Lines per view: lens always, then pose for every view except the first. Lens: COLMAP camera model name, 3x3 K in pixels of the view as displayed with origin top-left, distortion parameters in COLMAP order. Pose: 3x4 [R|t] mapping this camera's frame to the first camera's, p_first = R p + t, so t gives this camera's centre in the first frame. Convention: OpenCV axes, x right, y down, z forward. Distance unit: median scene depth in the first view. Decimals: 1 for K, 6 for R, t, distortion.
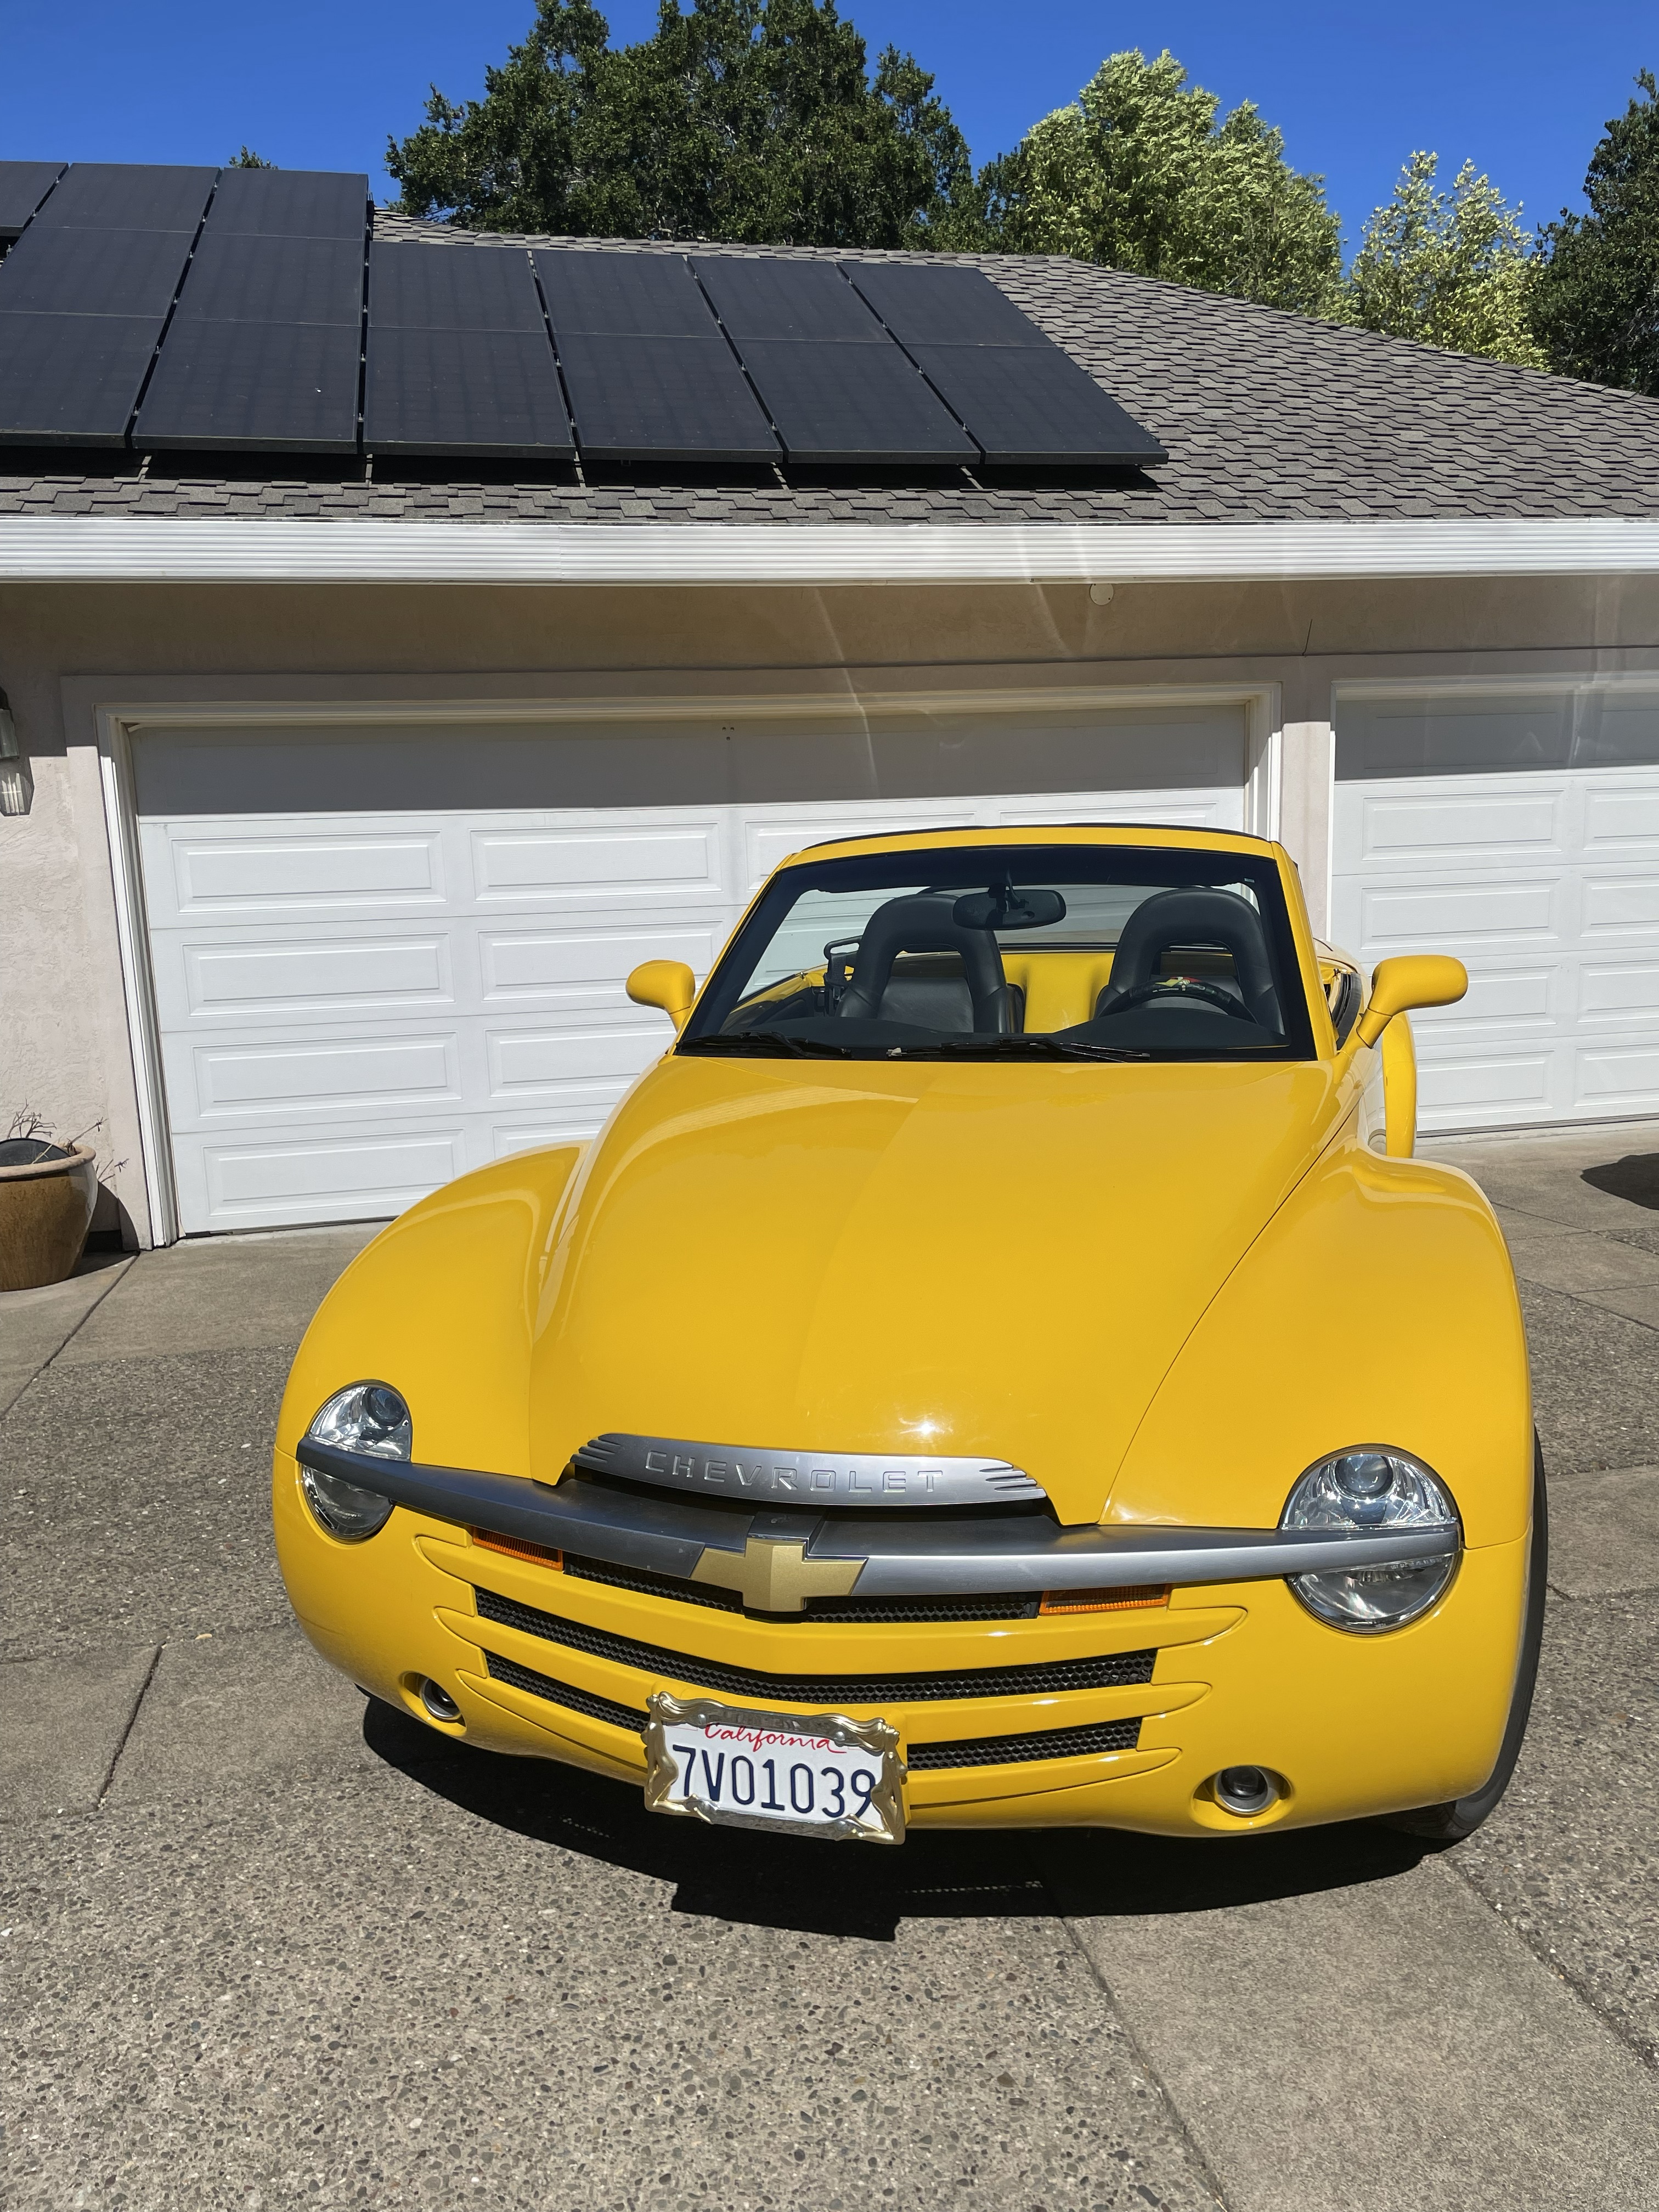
lens RADIAL K [[1710.1, 0, 866.9], [0, 1710.1, 1124.1], [0, 0, 1]] dist [0.080676, -0.102810]
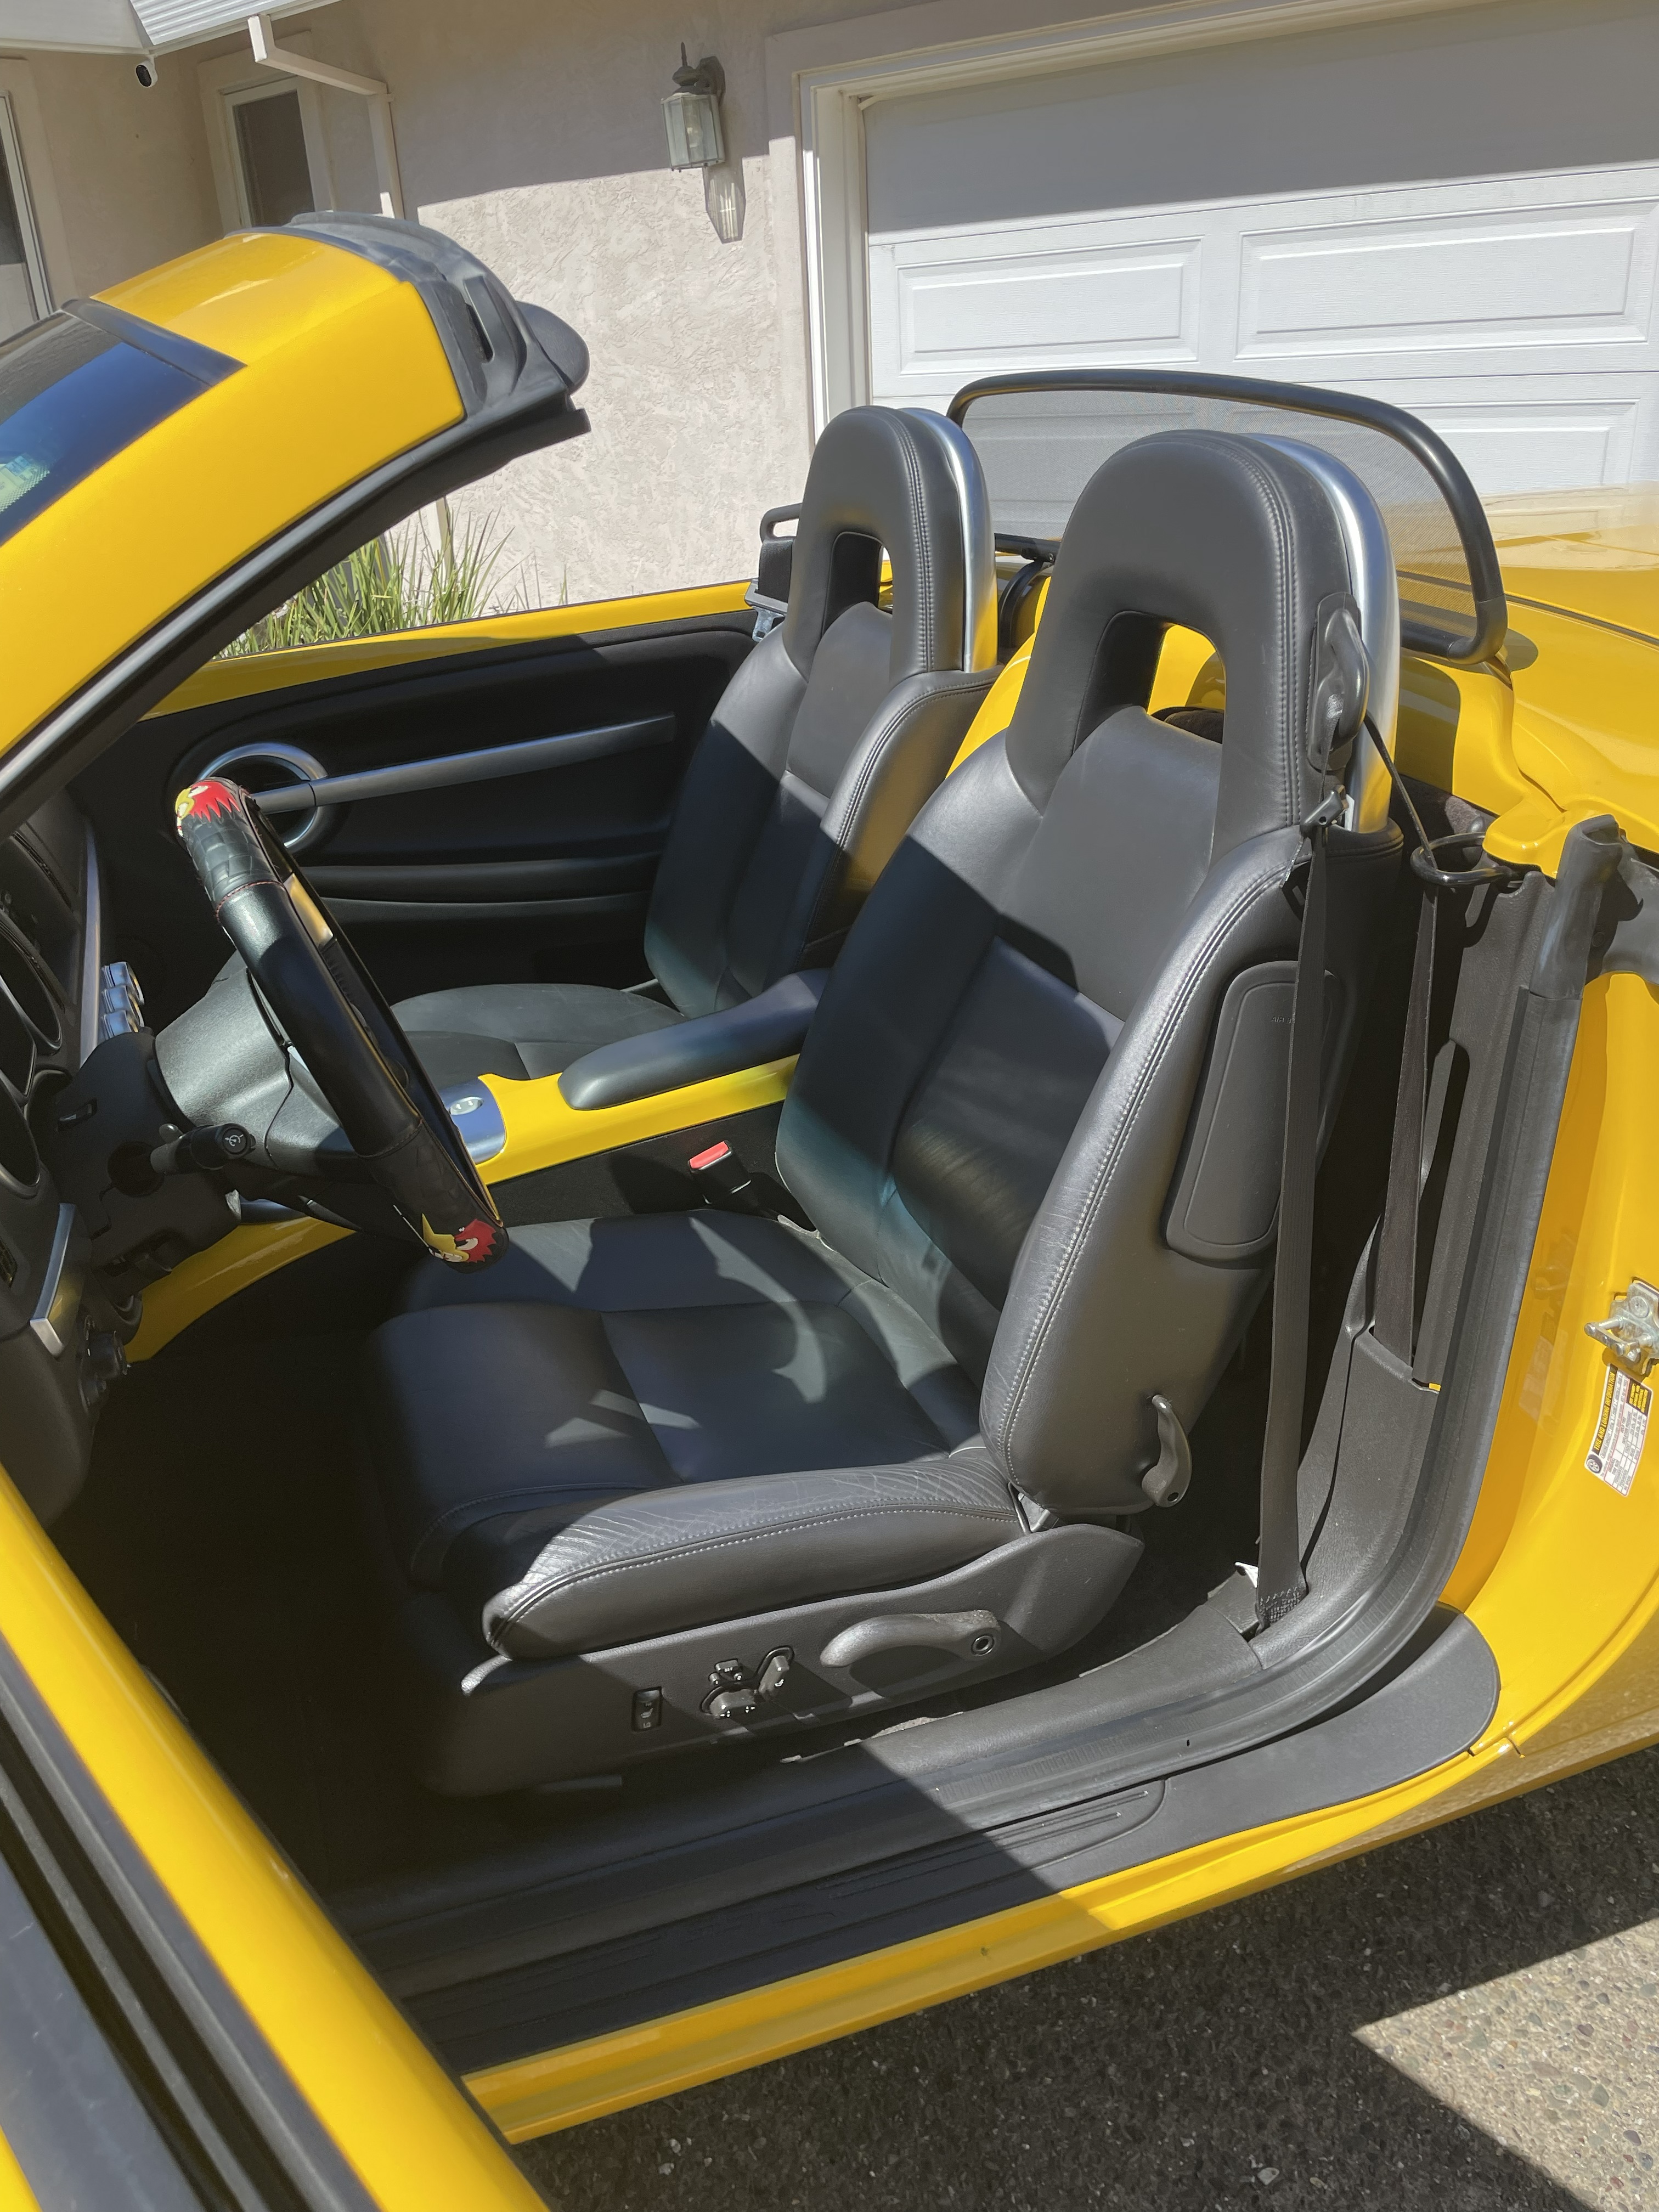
lens RADIAL K [[1665.3, 0, 823.1], [0, 1665.3, 1141.4], [0, 0, 1]] dist [0.089106, -0.114841]
pose [[0.567194, 0.359888, -0.740792, 0.274452], [-0.101736, 0.923200, 0.370609, -0.084837], [0.817277, -0.134842, 0.560247, 0.521353]]
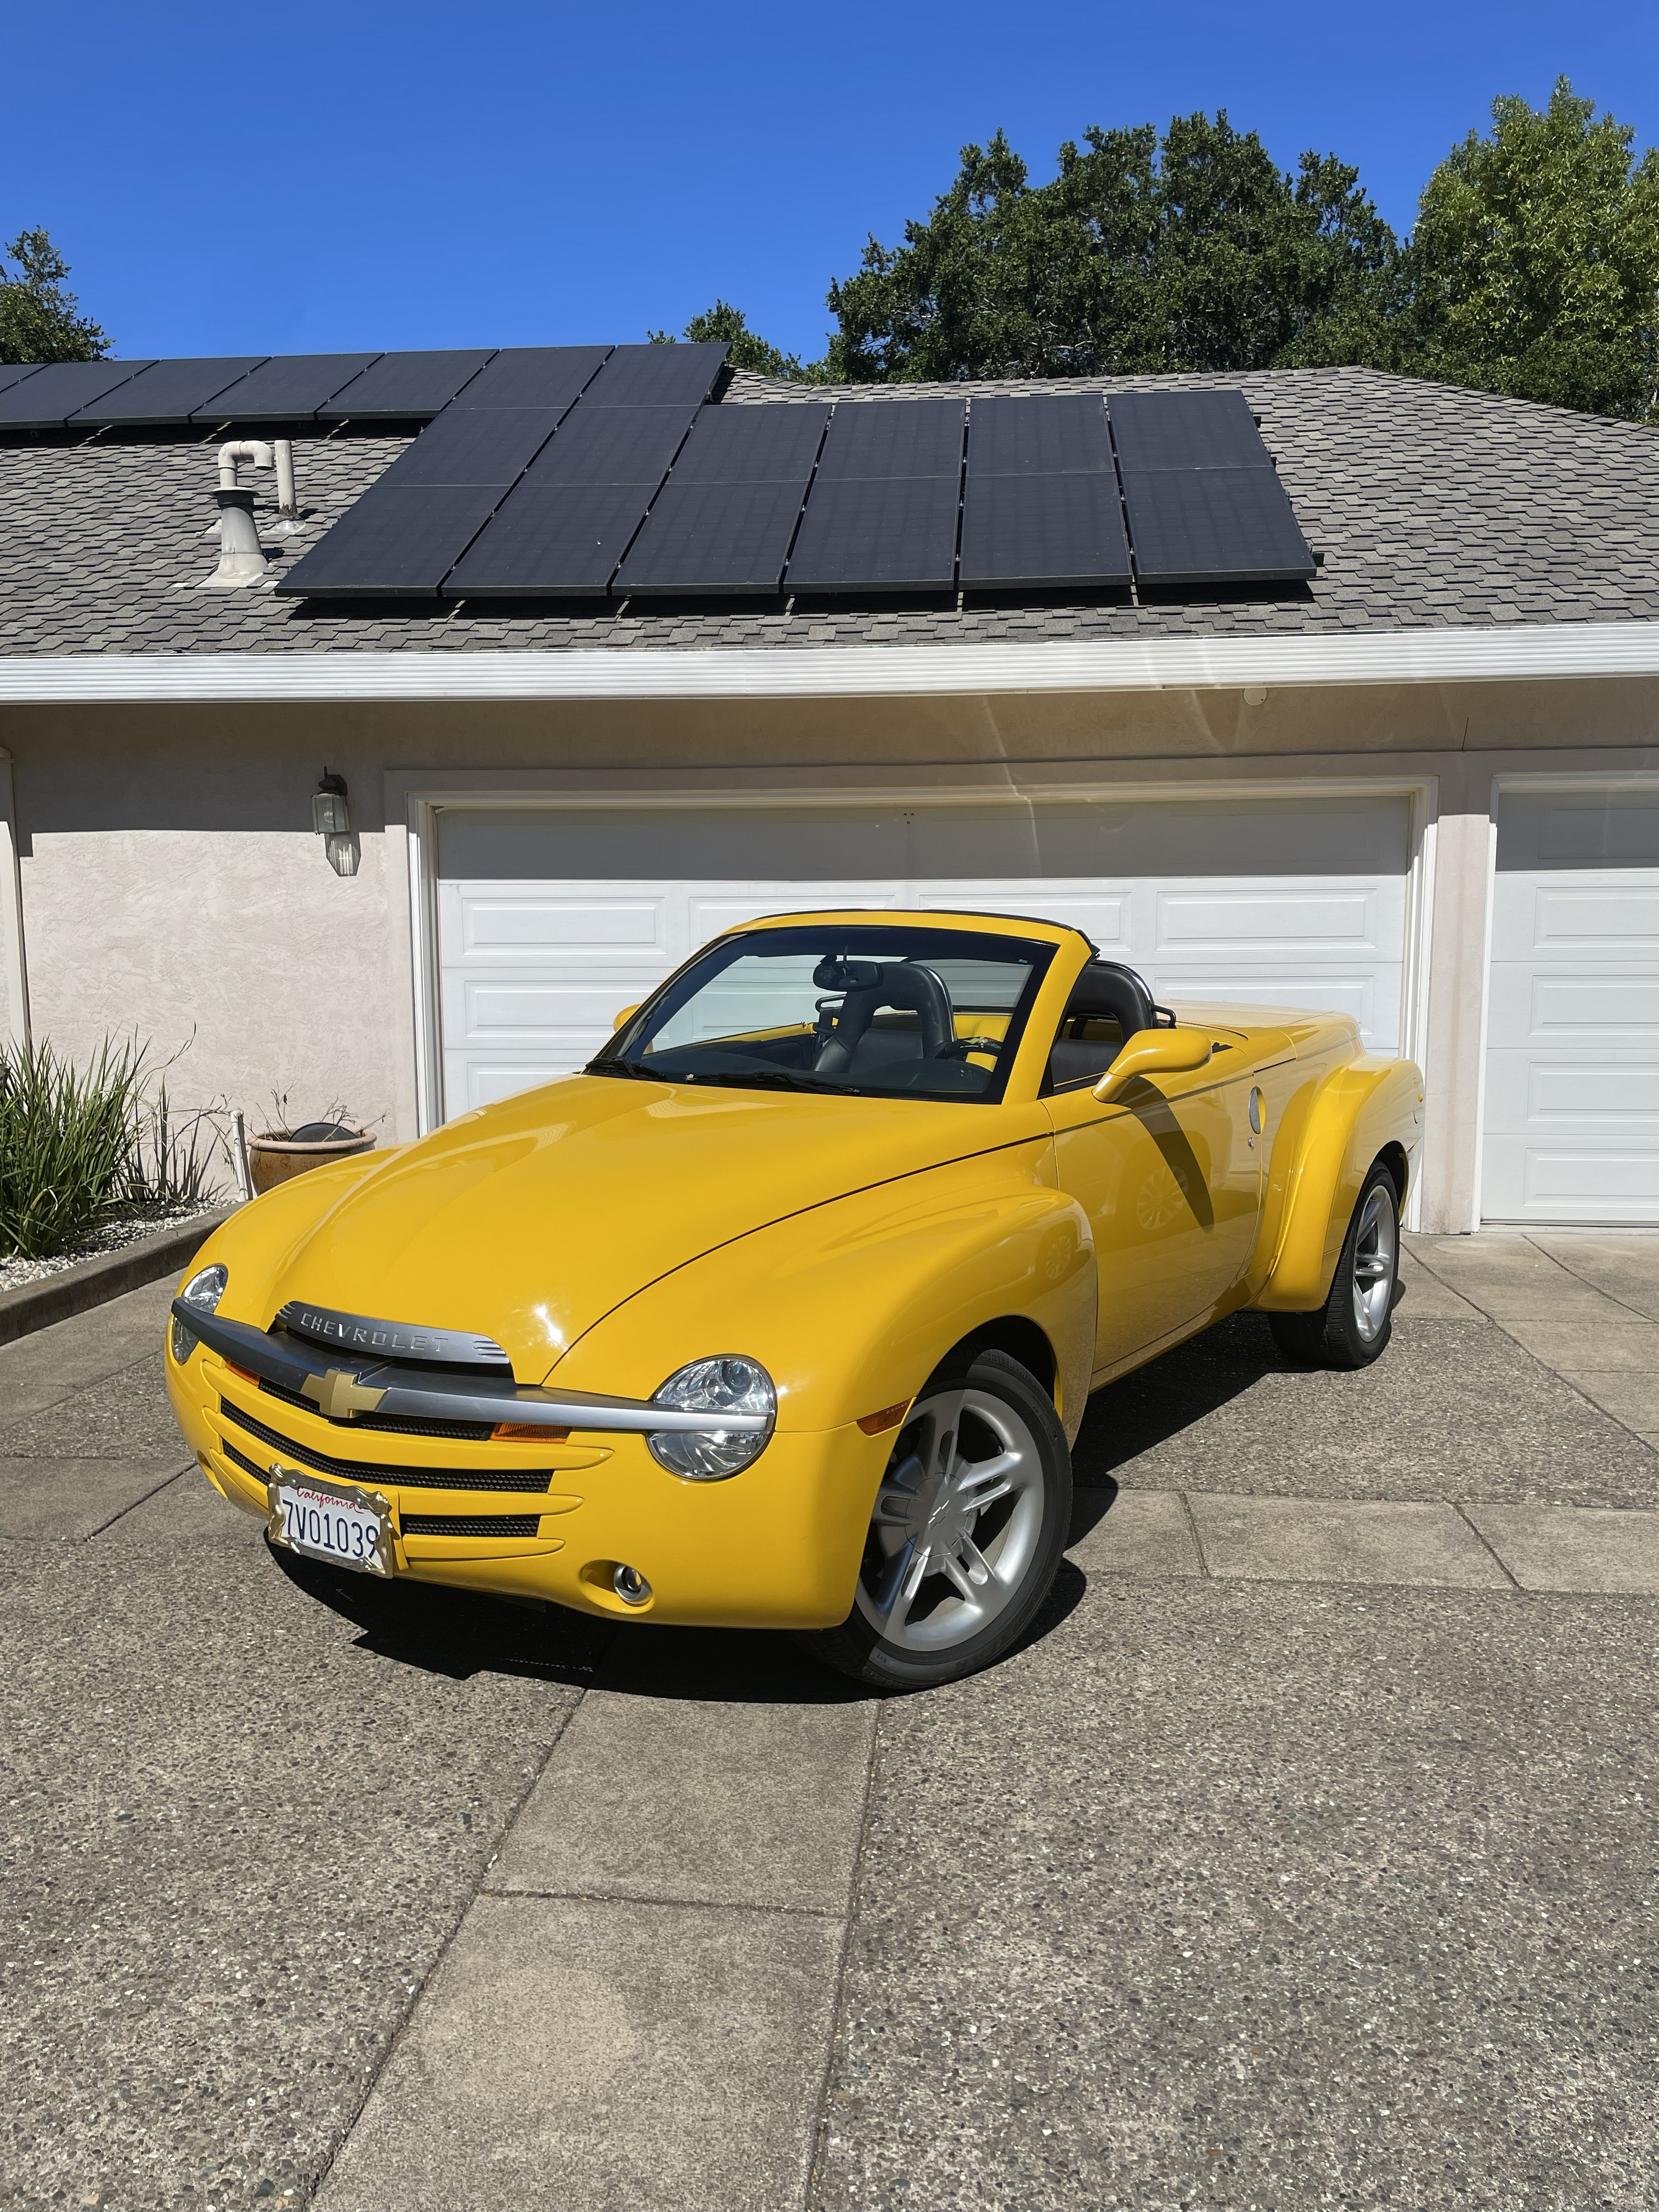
lens RADIAL K [[1713.3, 0, 844.6], [0, 1713.3, 1105.5], [0, 0, 1]] dist [0.091218, -0.125605]
pose [[0.950459, 0.065663, -0.303836, 0.265277], [-0.079414, 0.996292, -0.033114, 0.006863], [0.300535, 0.055602, 0.952149, -0.111243]]
